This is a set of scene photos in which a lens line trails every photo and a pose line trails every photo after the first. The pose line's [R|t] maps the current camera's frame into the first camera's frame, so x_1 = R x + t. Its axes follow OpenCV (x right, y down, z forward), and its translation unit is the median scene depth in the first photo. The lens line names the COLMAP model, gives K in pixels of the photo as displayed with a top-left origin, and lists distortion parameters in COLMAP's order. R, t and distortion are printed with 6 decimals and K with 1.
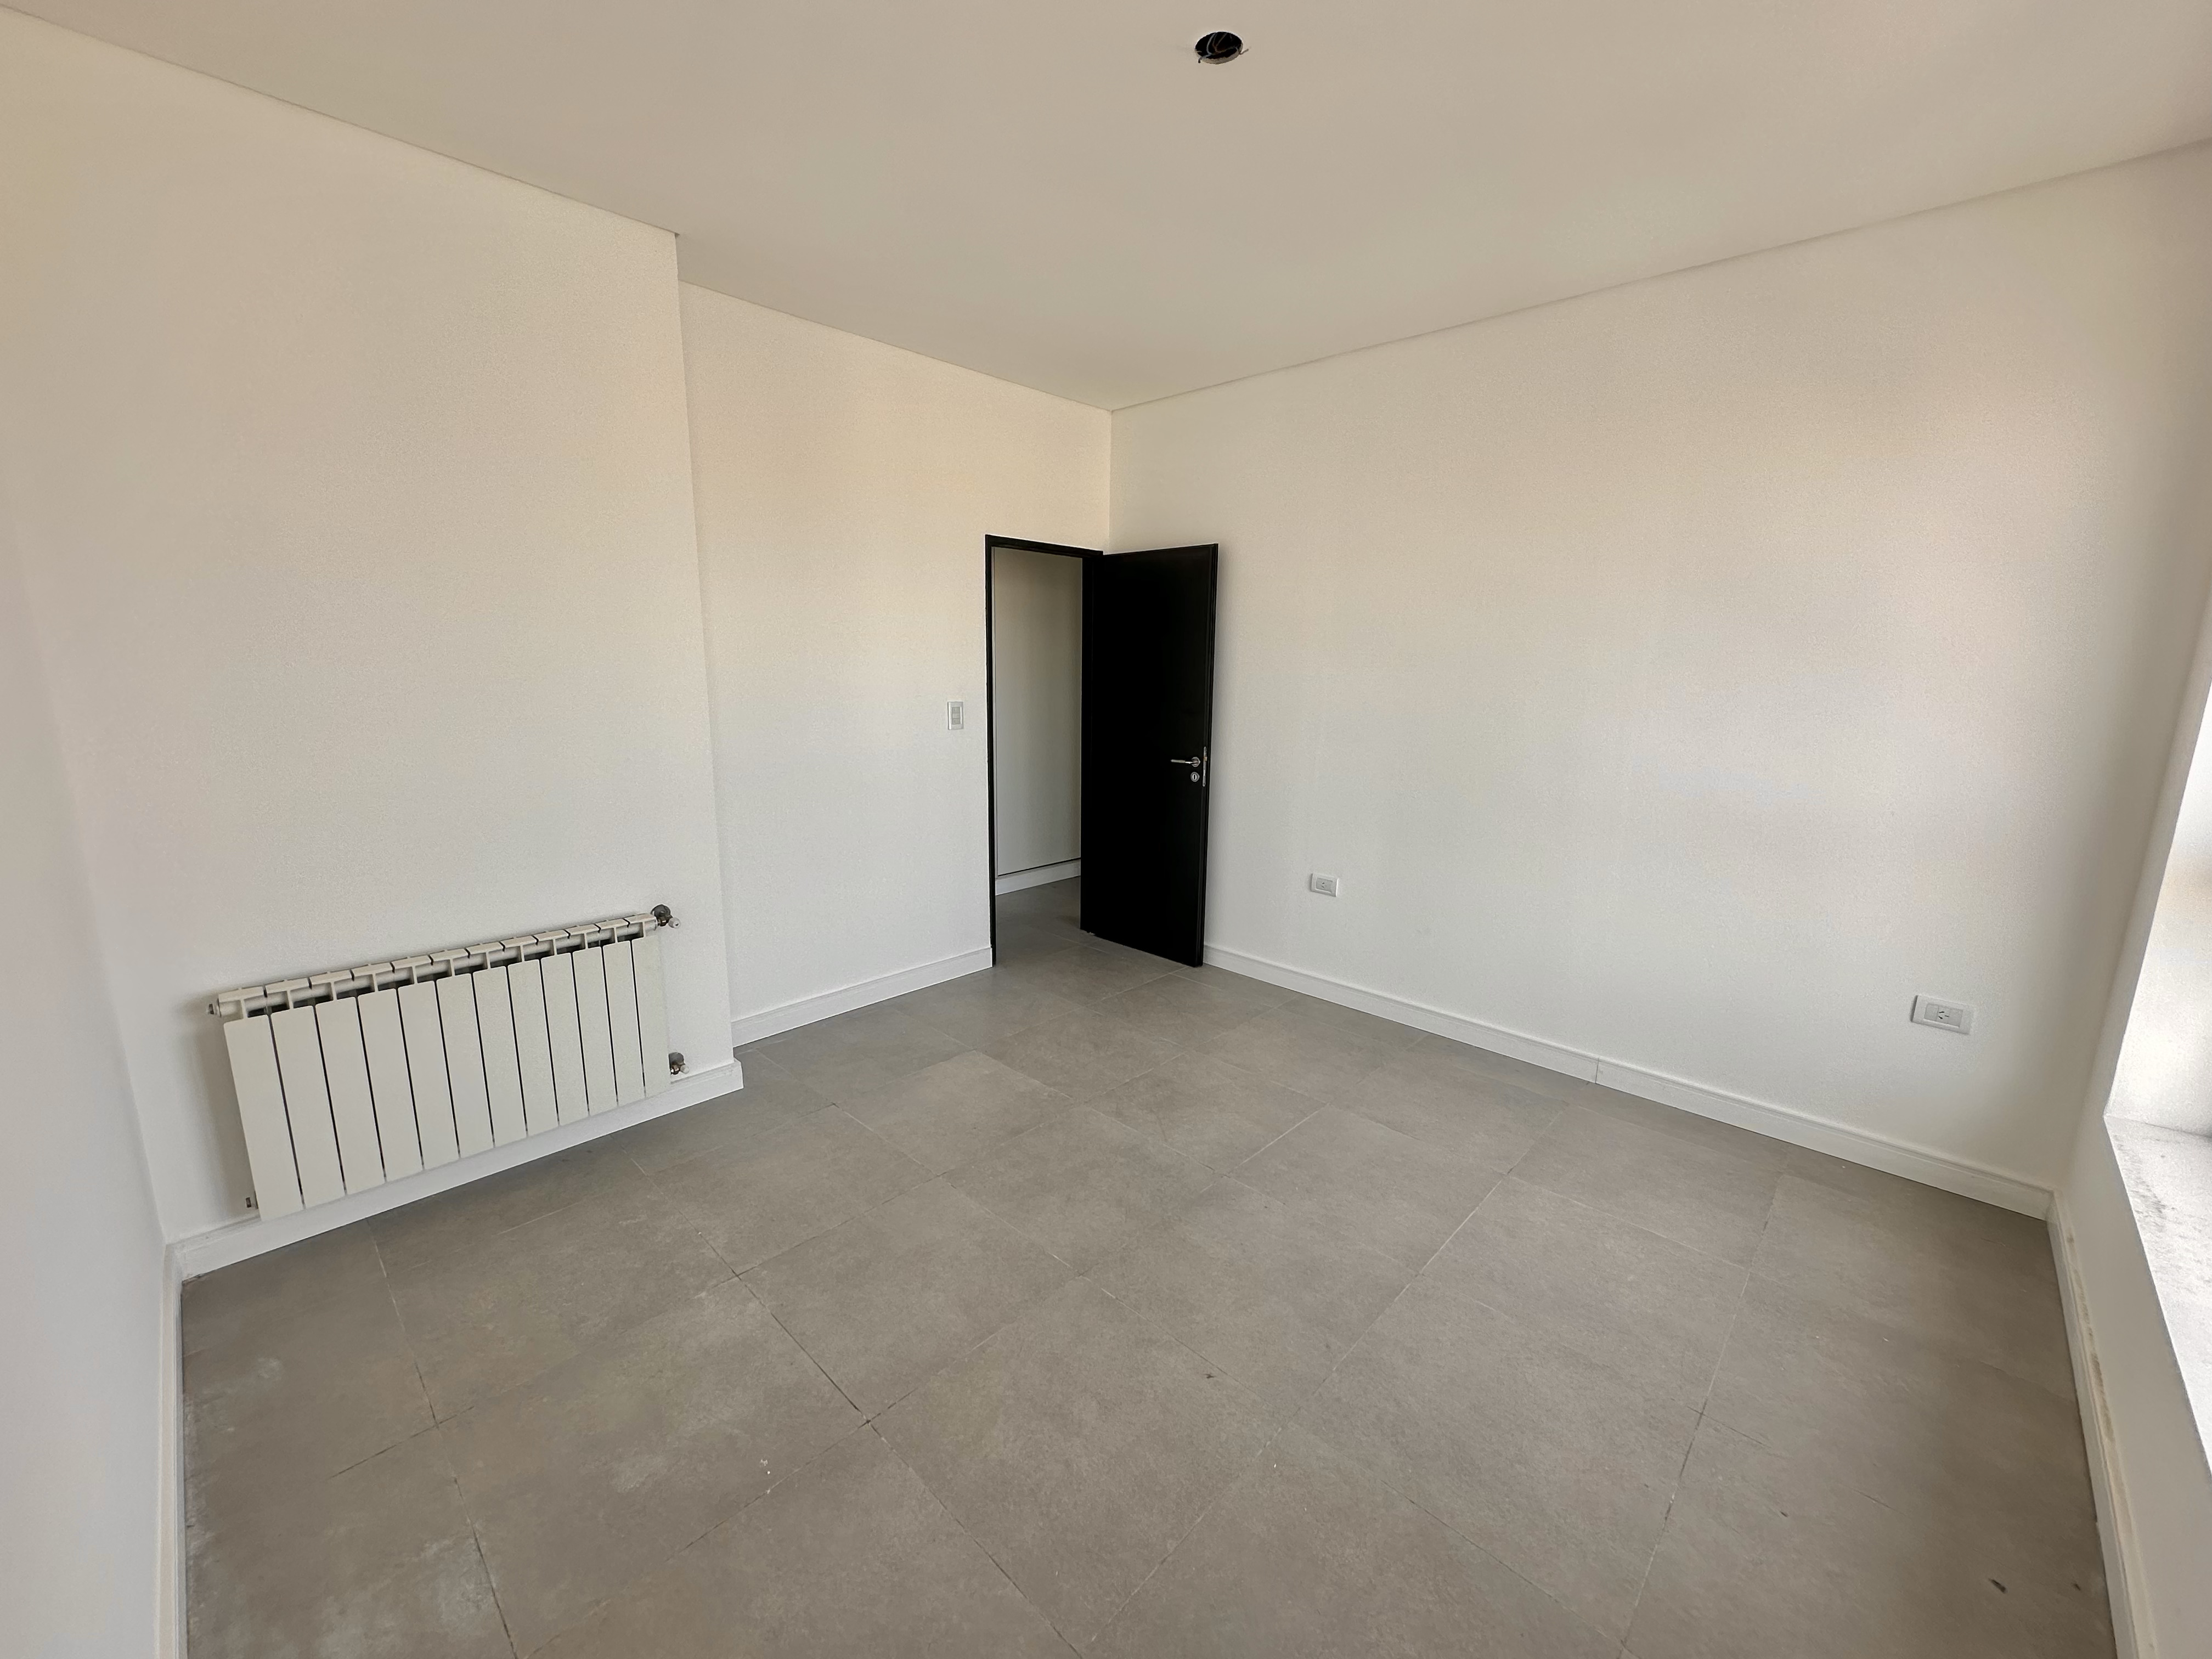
lens RADIAL K [[879.1, 0, 1099.7], [0, 879.1, 832.8], [0, 0, 1]] dist [0.002122, 0.000100]
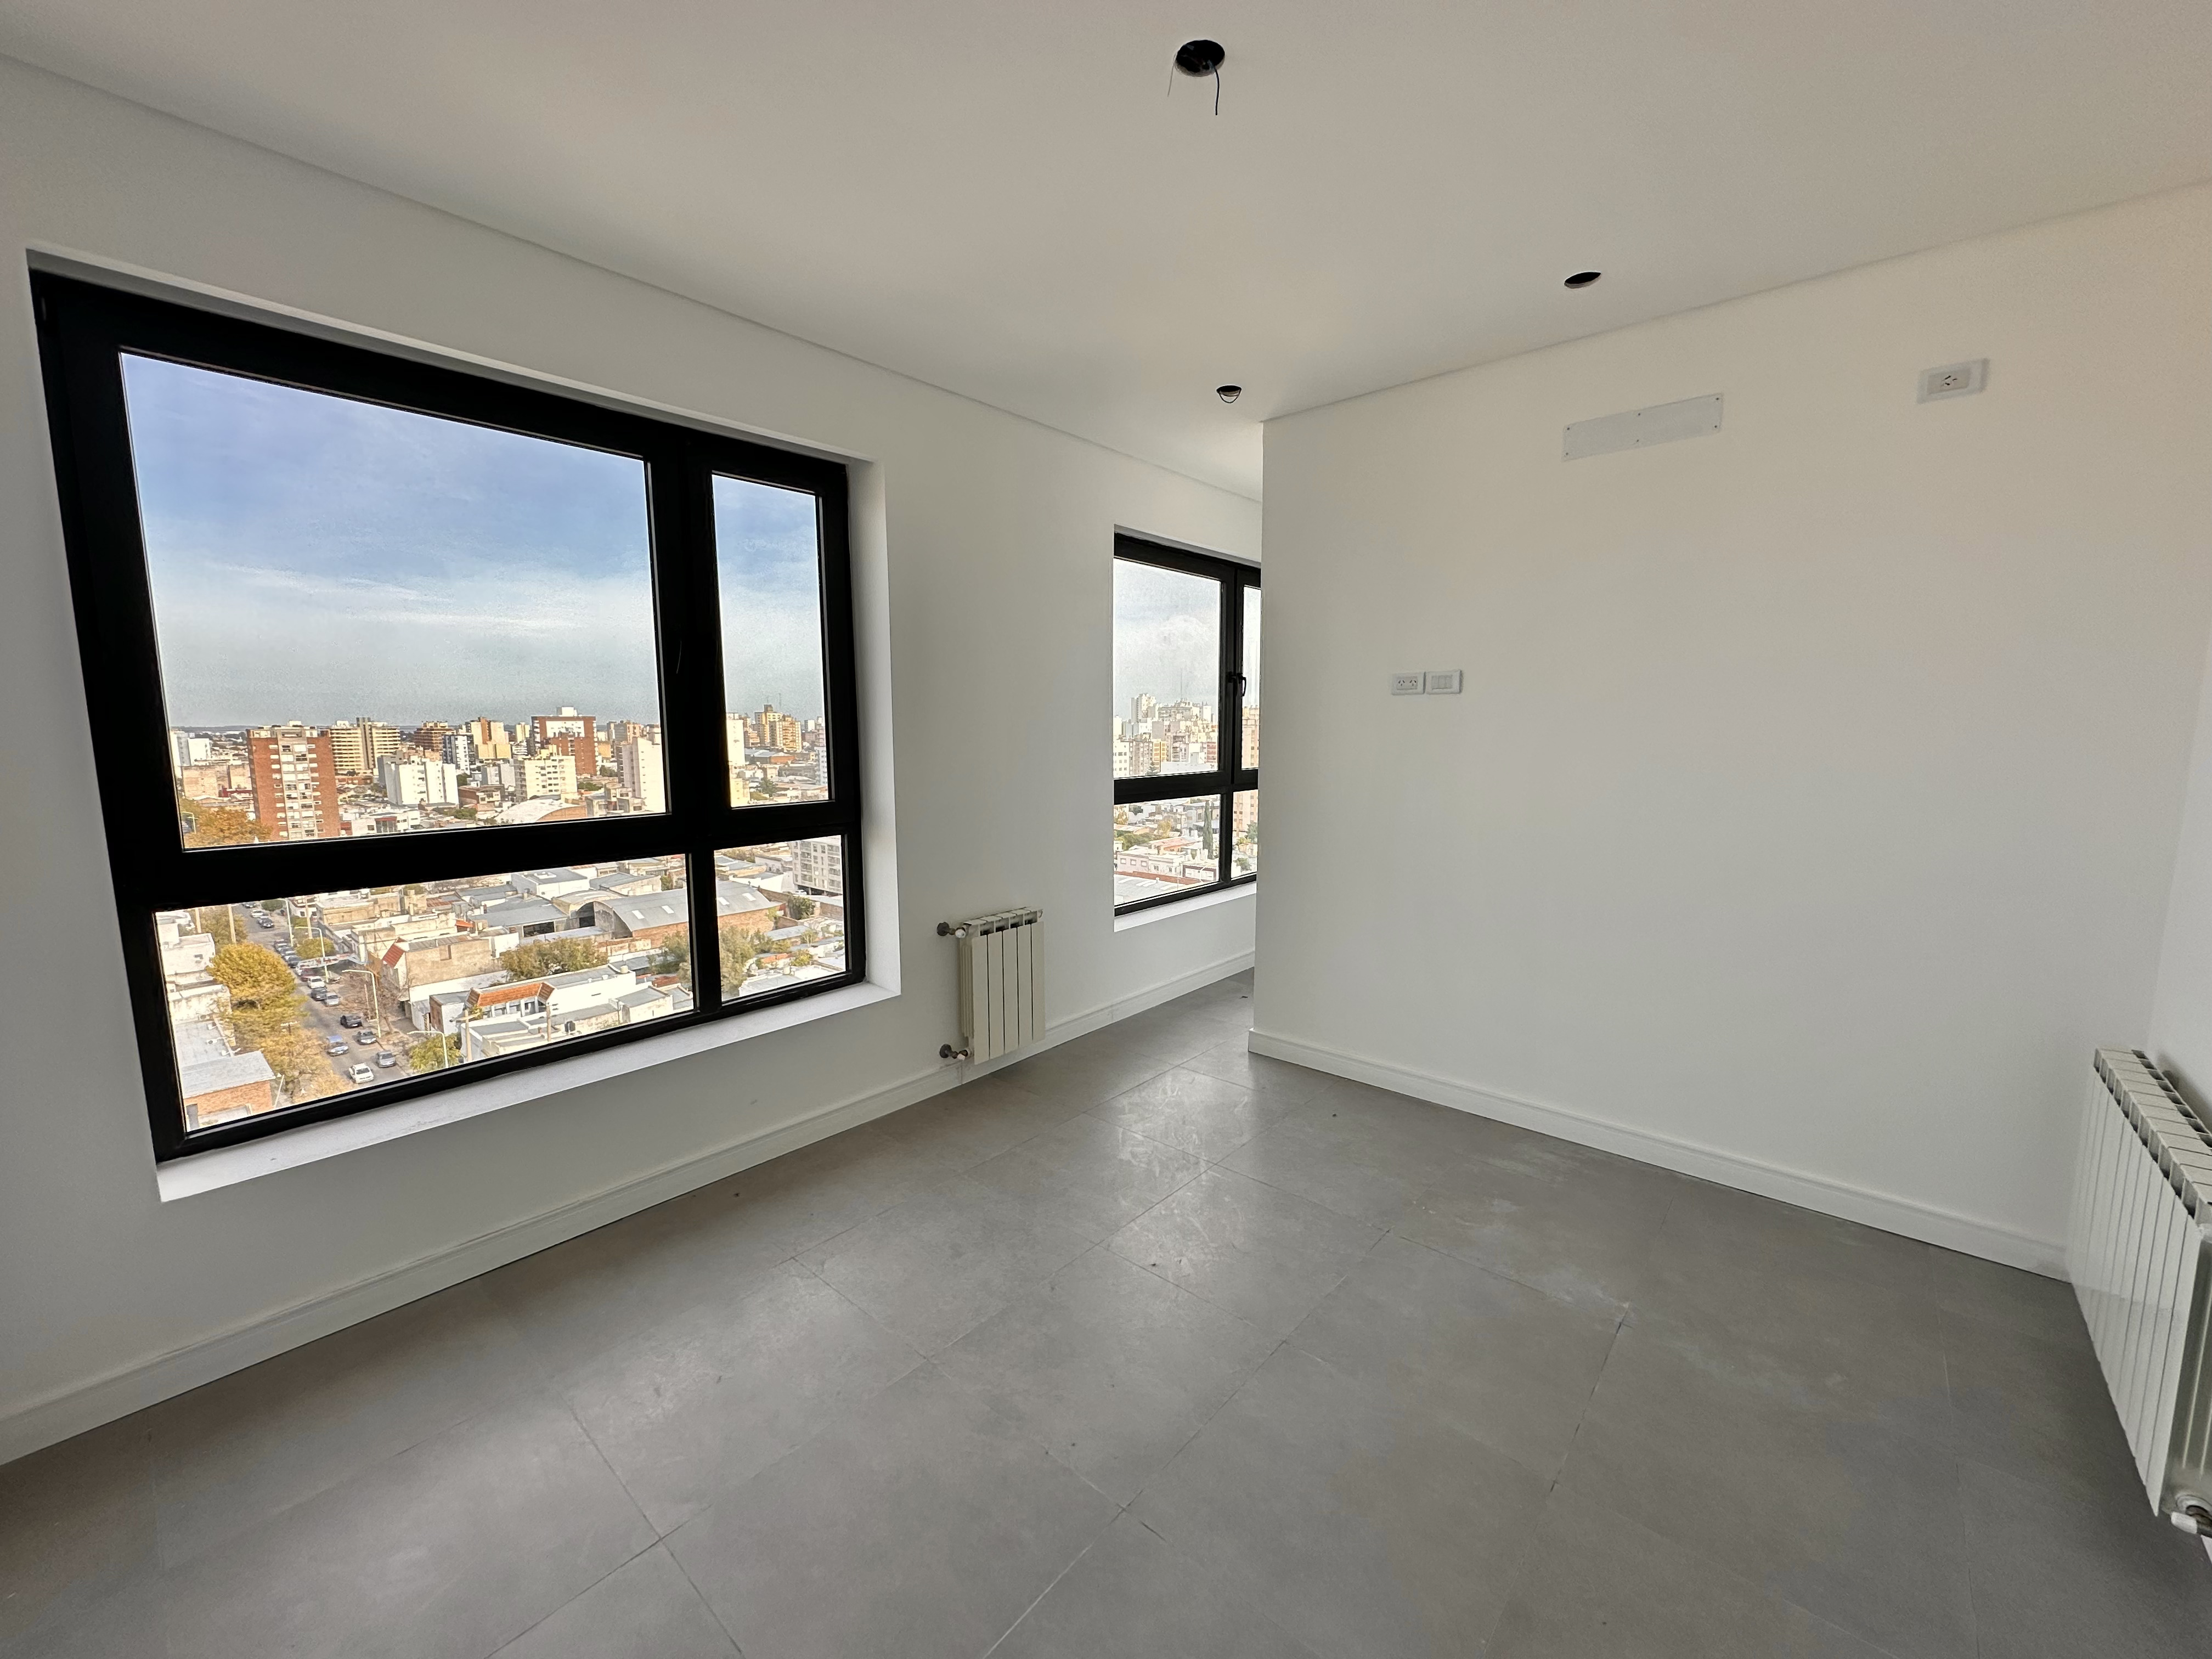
lens RADIAL K [[879.1, 0, 1106.5], [0, 879.1, 832.3], [0, 0, 1]] dist [0.002122, 0.000100]
pose [[-0.998368, -0.000172, -0.057110, 0.257144], [-0.018350, 0.947932, 0.317942, -0.373026], [0.054081, 0.318471, -0.946388, 1.942621]]
